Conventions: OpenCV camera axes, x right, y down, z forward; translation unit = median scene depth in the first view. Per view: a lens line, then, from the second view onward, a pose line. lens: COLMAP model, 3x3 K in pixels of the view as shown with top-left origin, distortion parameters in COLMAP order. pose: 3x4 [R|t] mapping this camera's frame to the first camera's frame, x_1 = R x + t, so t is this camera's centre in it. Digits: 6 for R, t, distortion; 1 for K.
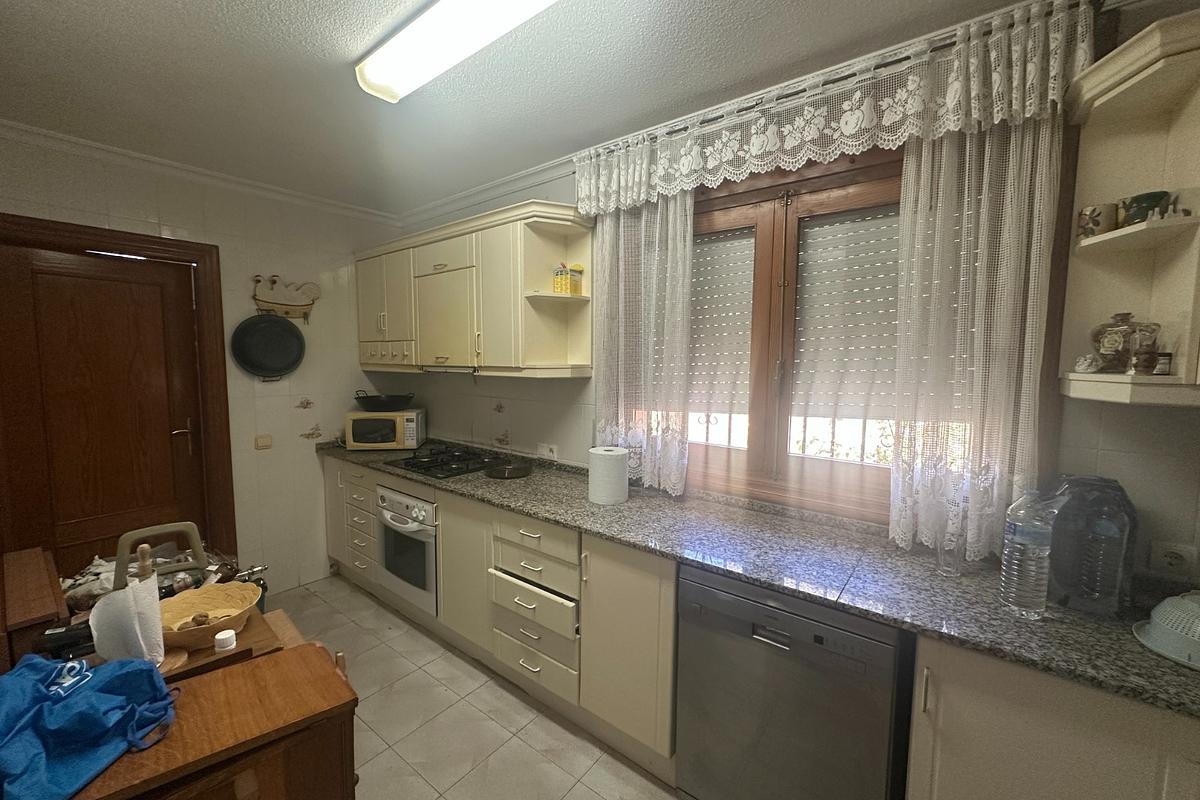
lens RADIAL K [[474.6, 0, 598.2], [0, 474.6, 395.7], [0, 0, 1]] dist [-0.002749, -0.000075]
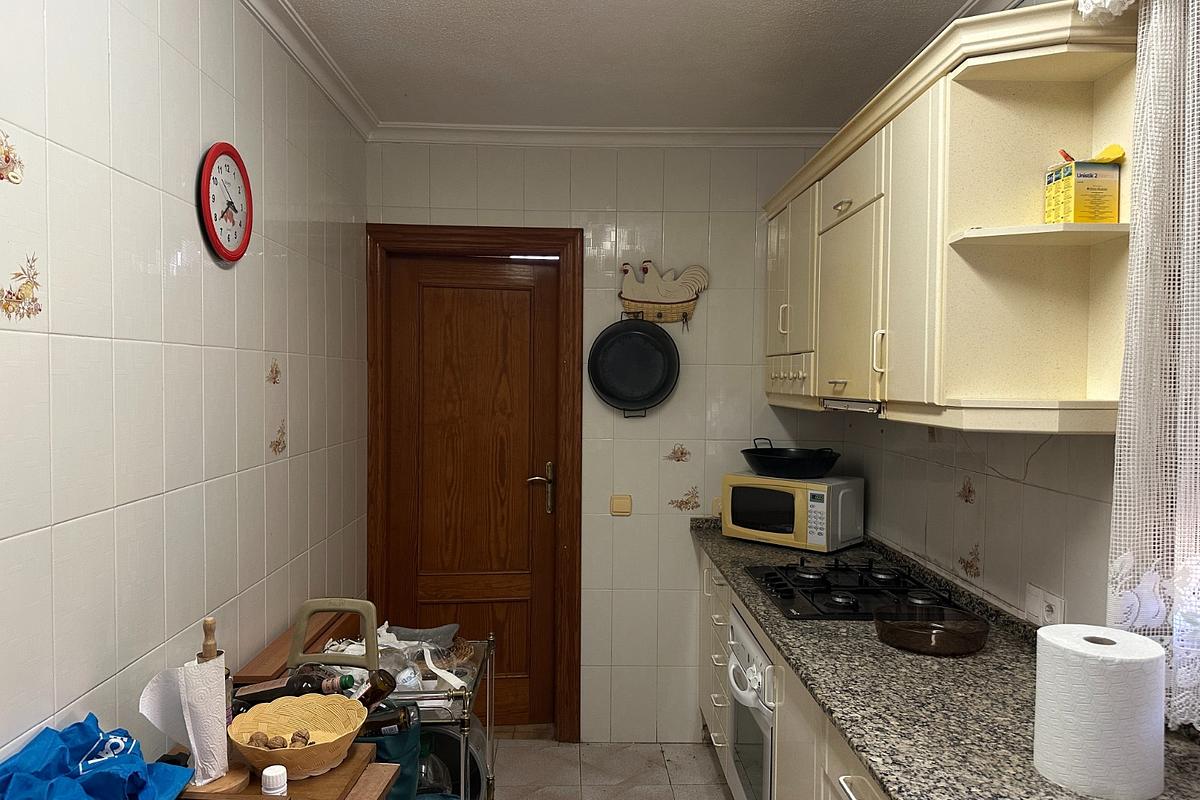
lens RADIAL K [[825.9, 0, 601.9], [0, 825.9, 402.8], [0, 0, 1]] dist [0.005151, -0.008338]
pose [[0.641111, 0.021140, -0.767157, 0.191923], [-0.067017, 0.997344, -0.028524, -0.015427], [0.764516, 0.069700, 0.640825, 0.227733]]
